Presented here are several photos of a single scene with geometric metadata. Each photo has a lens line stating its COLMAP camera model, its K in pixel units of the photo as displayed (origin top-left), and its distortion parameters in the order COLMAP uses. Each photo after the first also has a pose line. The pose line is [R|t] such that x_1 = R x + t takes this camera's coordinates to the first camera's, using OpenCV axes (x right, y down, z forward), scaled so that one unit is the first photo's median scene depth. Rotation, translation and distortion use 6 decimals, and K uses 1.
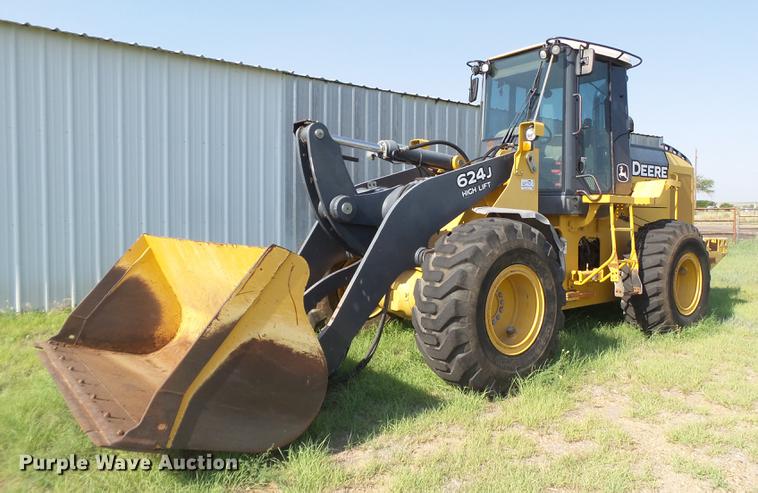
lens RADIAL K [[525.2, 0, 382.2], [0, 525.2, 210.8], [0, 0, 1]] dist [-0.031463, 0.000678]
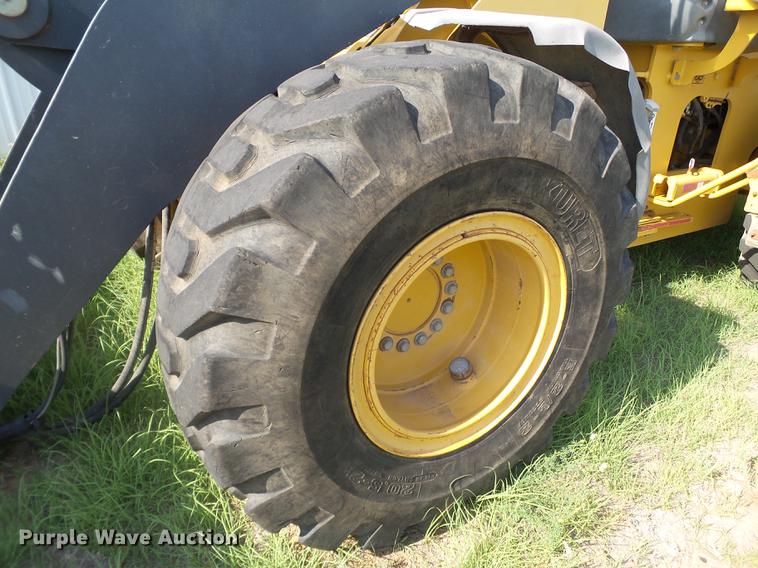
lens RADIAL K [[558.3, 0, 379.0], [0, 558.3, 284.0], [0, 0, 1]] dist [-0.005733, 0.001280]
pose [[0.995867, 0.066680, -0.061668, 0.205011], [-0.035511, 0.910789, 0.411342, 0.010785], [0.083595, -0.407452, 0.909393, 0.647023]]
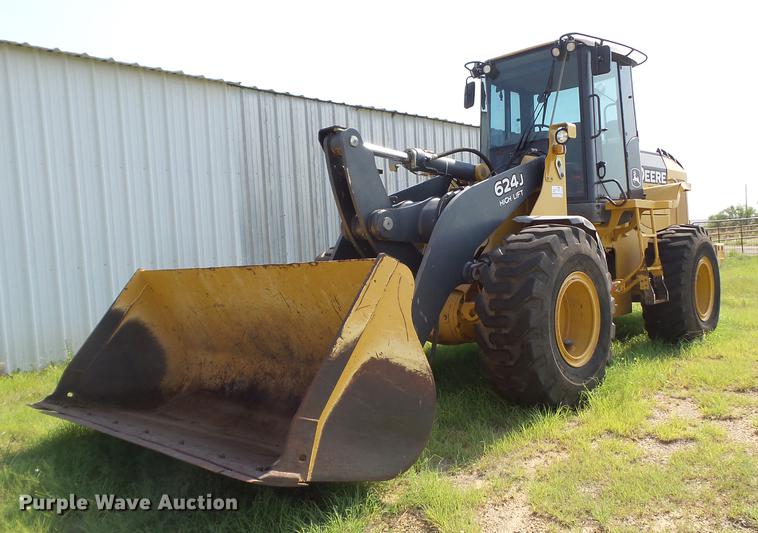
lens RADIAL K [[594.8, 0, 379.0], [0, 594.8, 266.5], [0, 0, 1]] dist [-0.007108, -0.004458]
pose [[0.987232, -0.063455, 0.146103, -0.236638], [0.058957, 0.997650, 0.034916, 0.032716], [-0.147975, -0.025856, 0.988653, -0.009659]]
